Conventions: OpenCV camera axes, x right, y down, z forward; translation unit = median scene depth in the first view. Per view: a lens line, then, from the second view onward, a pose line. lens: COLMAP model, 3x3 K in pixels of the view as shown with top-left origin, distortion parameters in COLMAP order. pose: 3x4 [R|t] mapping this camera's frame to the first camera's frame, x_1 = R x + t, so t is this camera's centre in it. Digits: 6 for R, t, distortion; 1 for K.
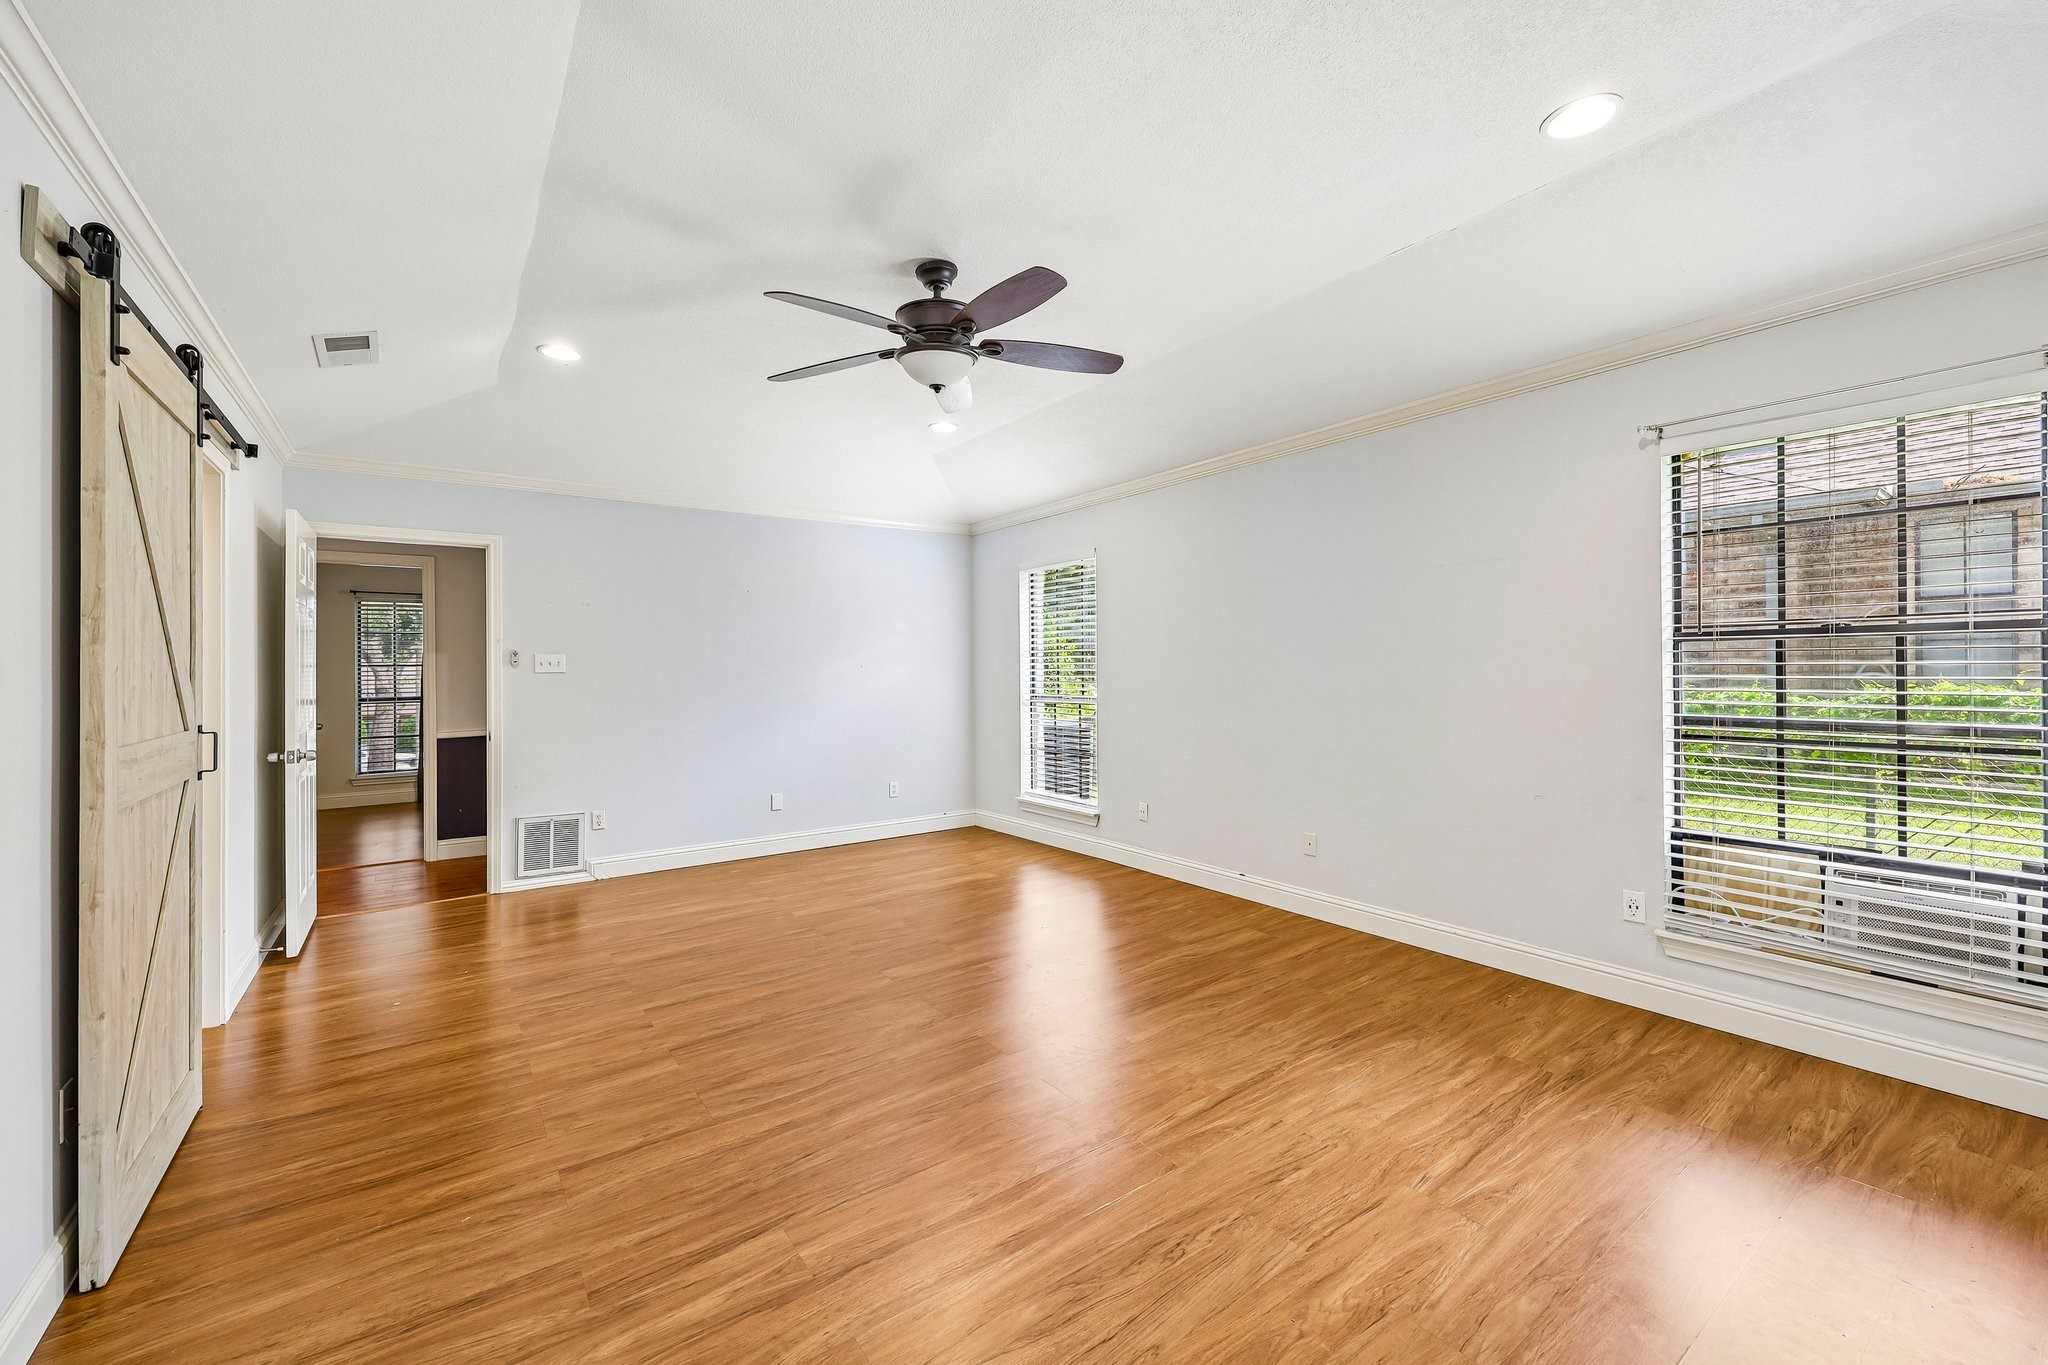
lens RADIAL K [[824.6, 0, 1019.5], [0, 824.6, 666.5], [0, 0, 1]] dist [-0.001178, 0.000055]
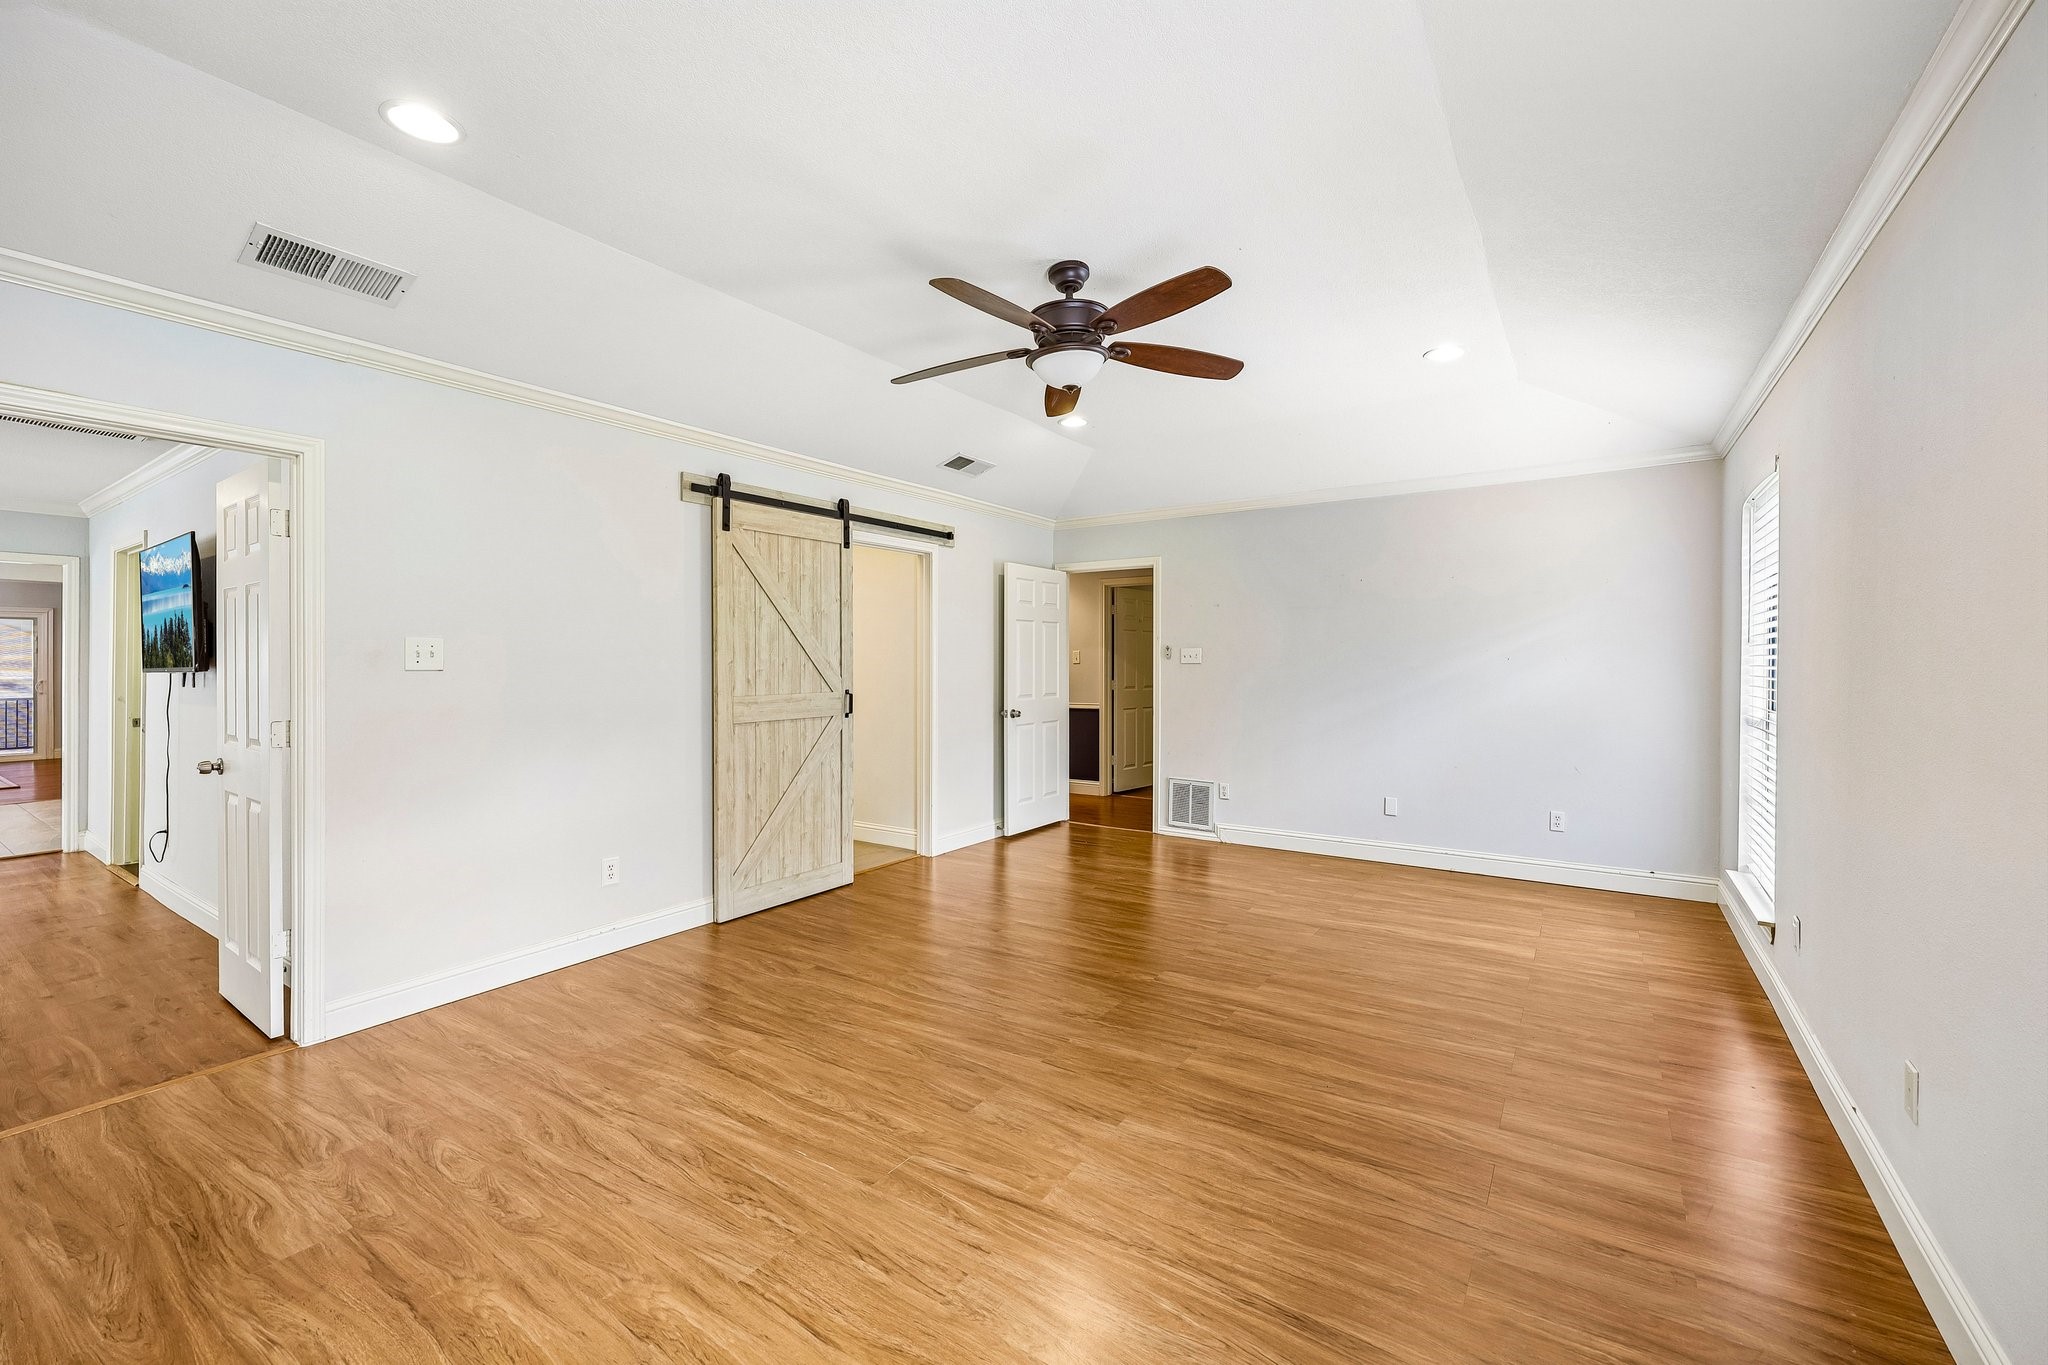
lens RADIAL K [[824.6, 0, 1039.6], [0, 824.6, 664.4], [0, 0, 1]] dist [-0.001178, 0.000055]
pose [[0.351147, 0.013530, -0.936223, 0.920057], [0.000973, 0.999890, 0.014816, -0.017718], [0.936320, -0.006114, 0.351095, 0.670758]]
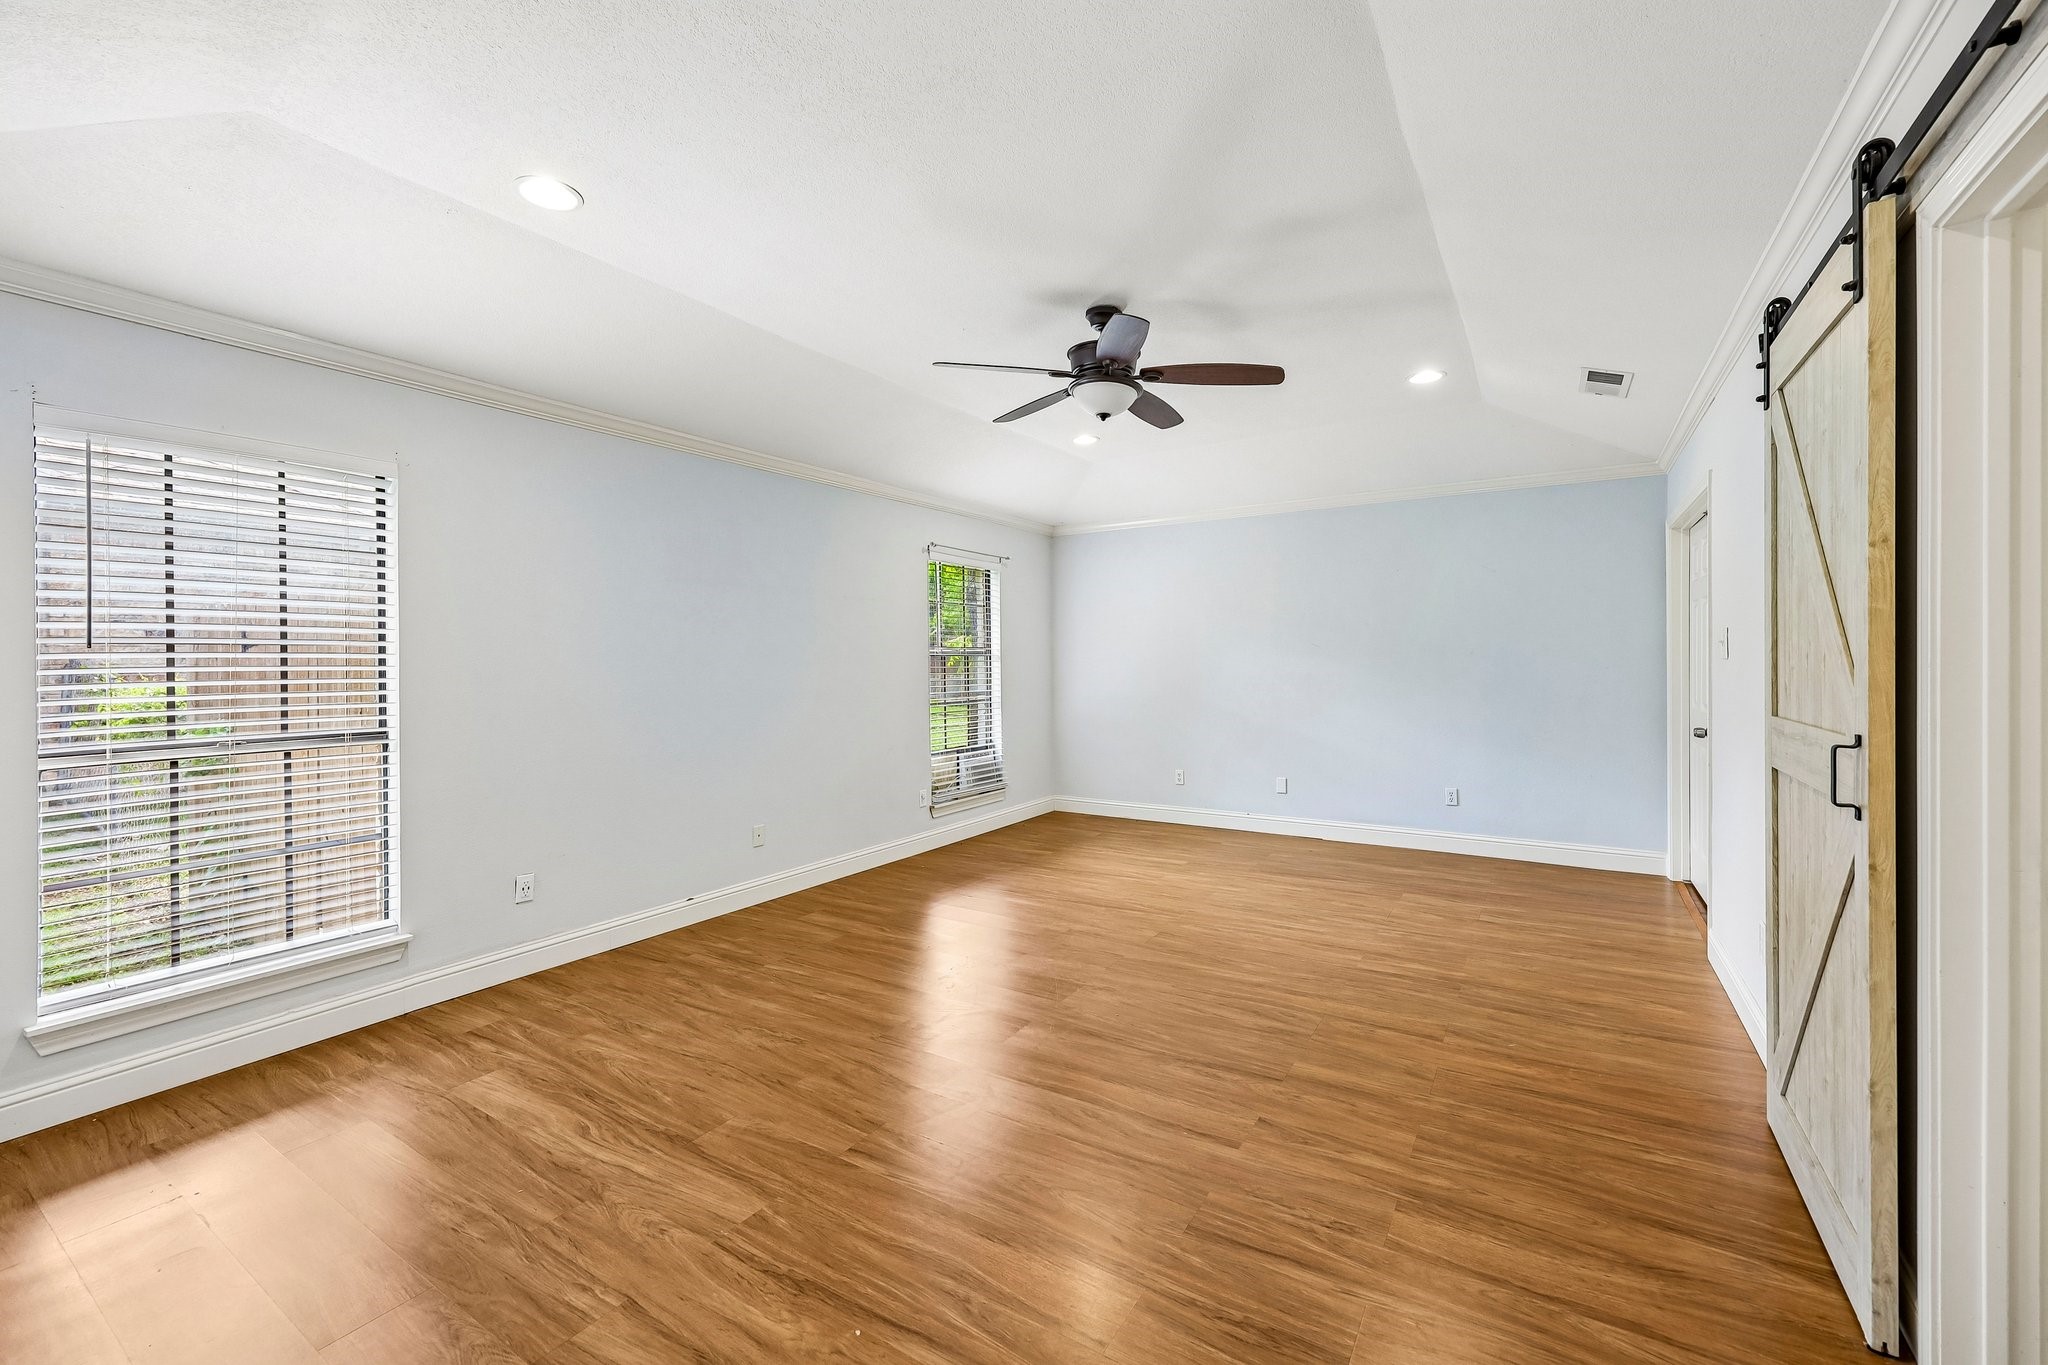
lens RADIAL K [[824.6, 0, 1042.8], [0, 824.6, 676.3], [0, 0, 1]] dist [-0.001178, 0.000055]
pose [[-0.381414, -0.000954, 0.924404, -1.218359], [0.015871, 0.999845, 0.007580, 0.008777], [-0.924268, 0.017562, -0.381340, 1.656434]]
